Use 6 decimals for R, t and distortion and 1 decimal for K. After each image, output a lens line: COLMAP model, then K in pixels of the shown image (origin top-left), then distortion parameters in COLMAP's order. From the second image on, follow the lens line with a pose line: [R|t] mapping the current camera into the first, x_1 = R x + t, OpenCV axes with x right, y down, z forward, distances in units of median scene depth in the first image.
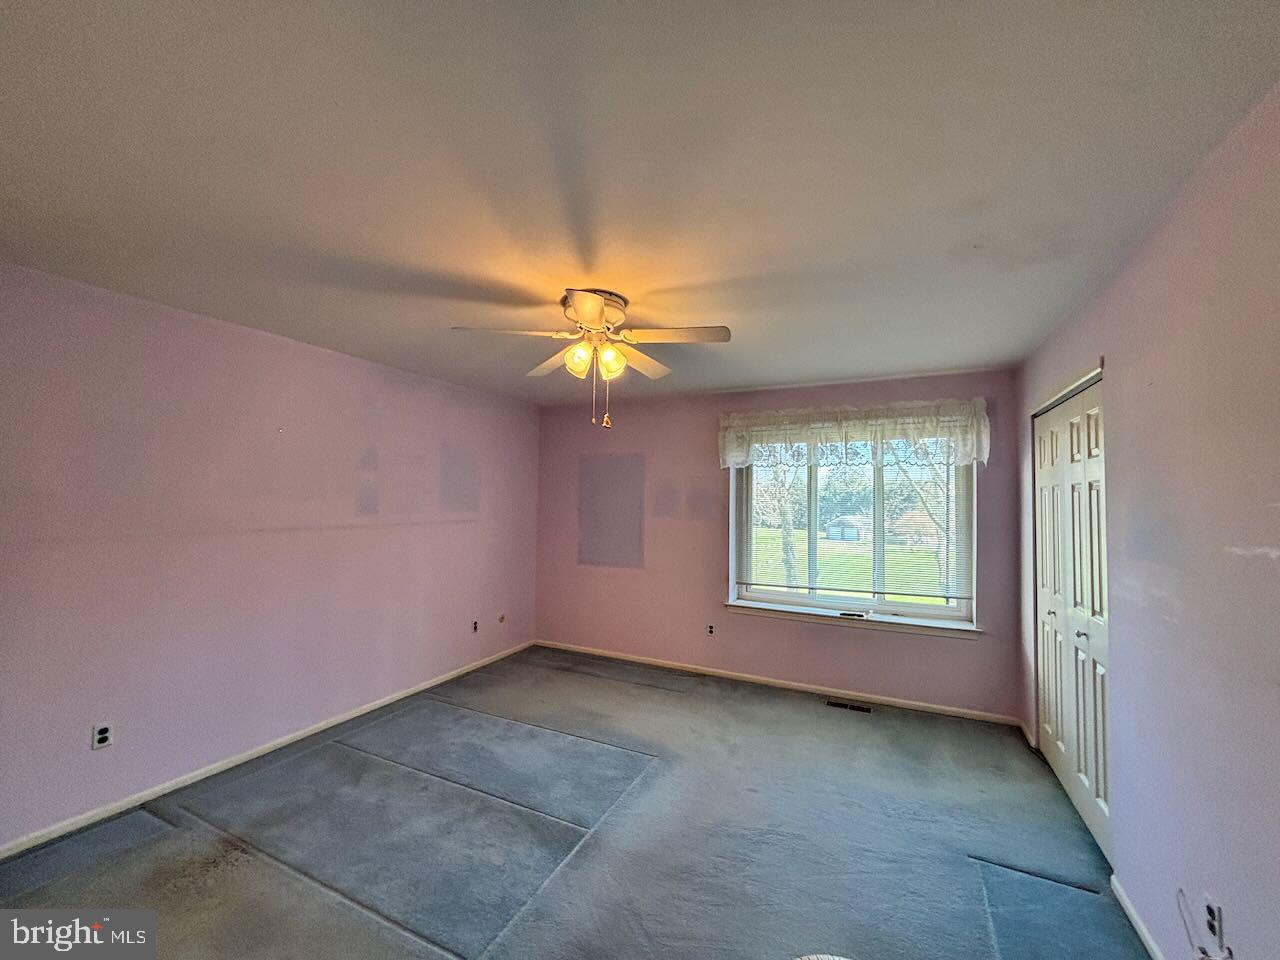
lens RADIAL K [[514.7, 0, 638.6], [0, 514.7, 481.1], [0, 0, 1]] dist [0.003110, -0.001900]
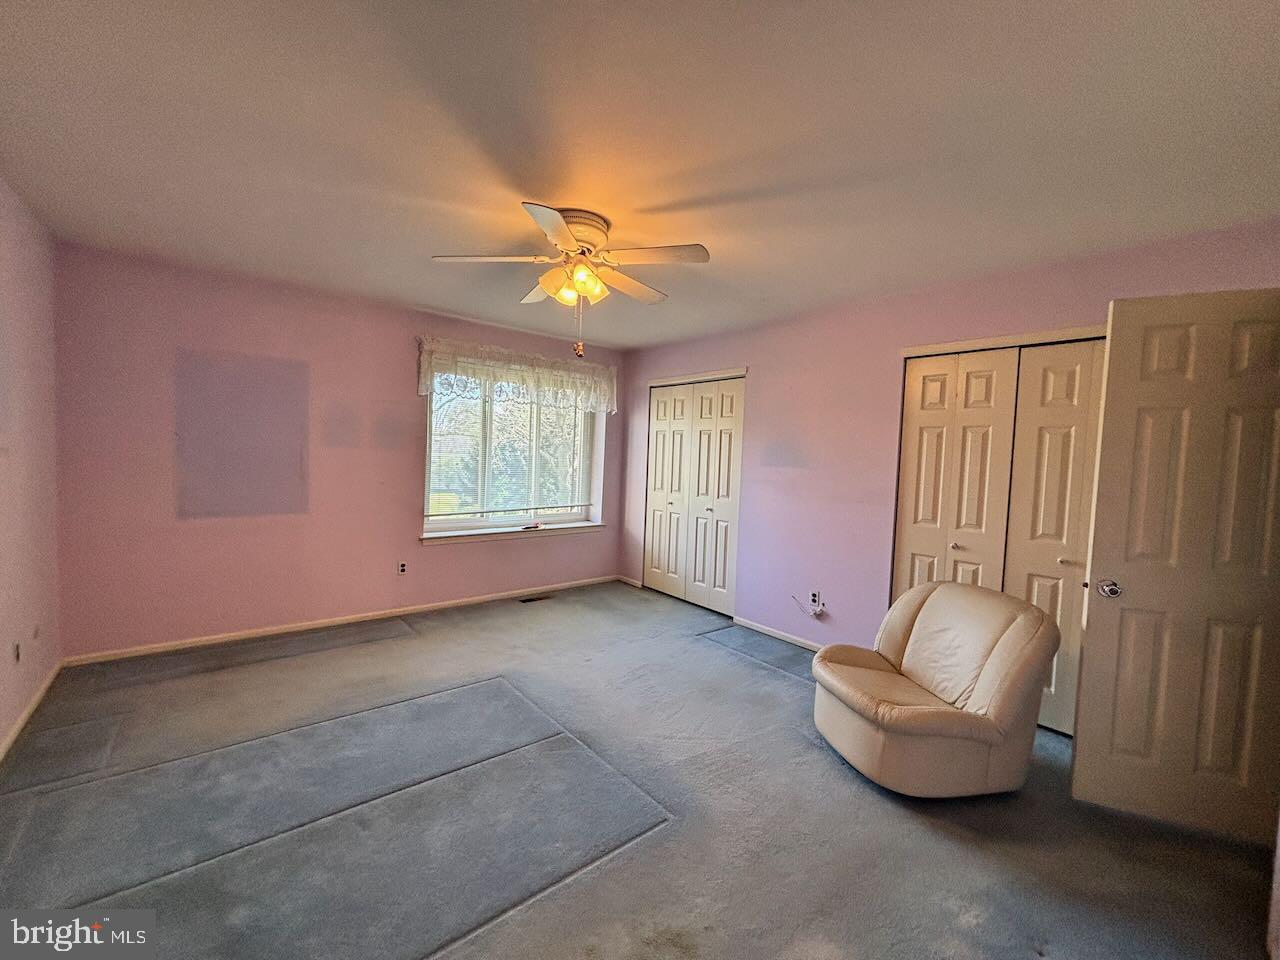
lens RADIAL K [[514.7, 0, 635.7], [0, 514.7, 477.0], [0, 0, 1]] dist [0.003110, -0.001900]
pose [[0.422403, -0.039396, 0.905552, -0.579362], [-0.063351, 0.995329, 0.072852, 0.033977], [-0.904192, -0.088140, 0.417934, 0.270807]]
